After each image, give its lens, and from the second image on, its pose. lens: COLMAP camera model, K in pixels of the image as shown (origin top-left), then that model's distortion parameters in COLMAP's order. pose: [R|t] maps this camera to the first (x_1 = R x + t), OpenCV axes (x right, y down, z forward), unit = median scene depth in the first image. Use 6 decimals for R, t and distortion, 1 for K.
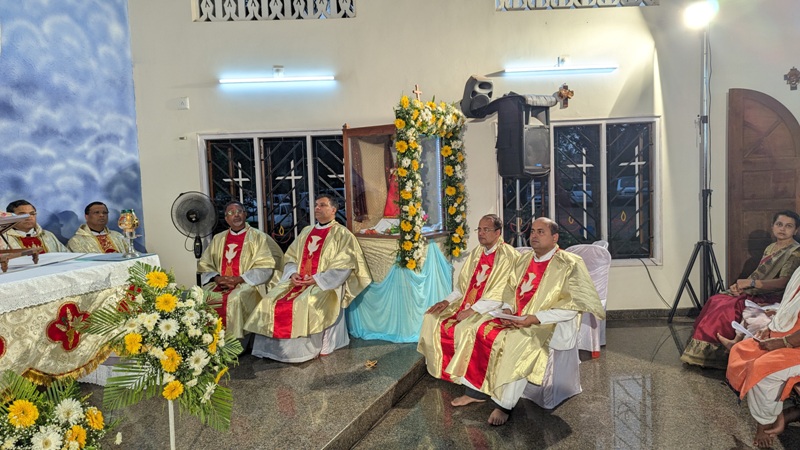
lens RADIAL K [[622.2, 0, 400.9], [0, 622.2, 218.3], [0, 0, 1]] dist [0.052118, -0.001127]
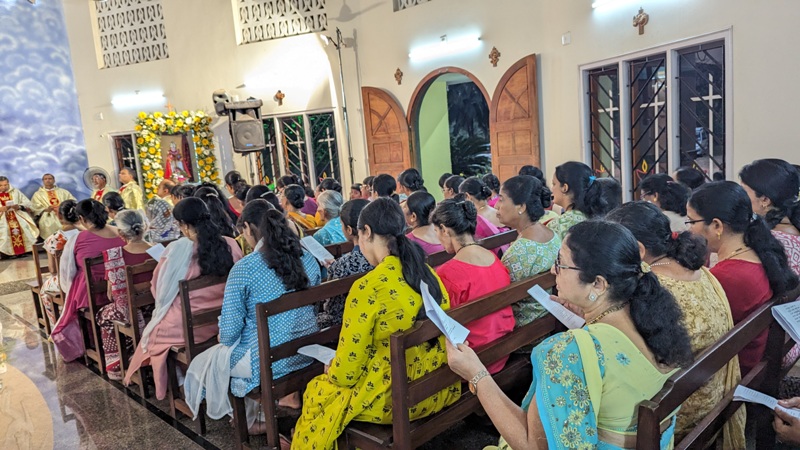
lens RADIAL K [[622.2, 0, 399.1], [0, 622.2, 227.4], [0, 0, 1]] dist [0.052118, -0.001127]
pose [[0.901980, 0.019498, -0.431337, 1.273877], [0.027325, 0.994400, 0.102089, -0.029071], [0.430912, -0.103869, 0.896396, -0.296923]]
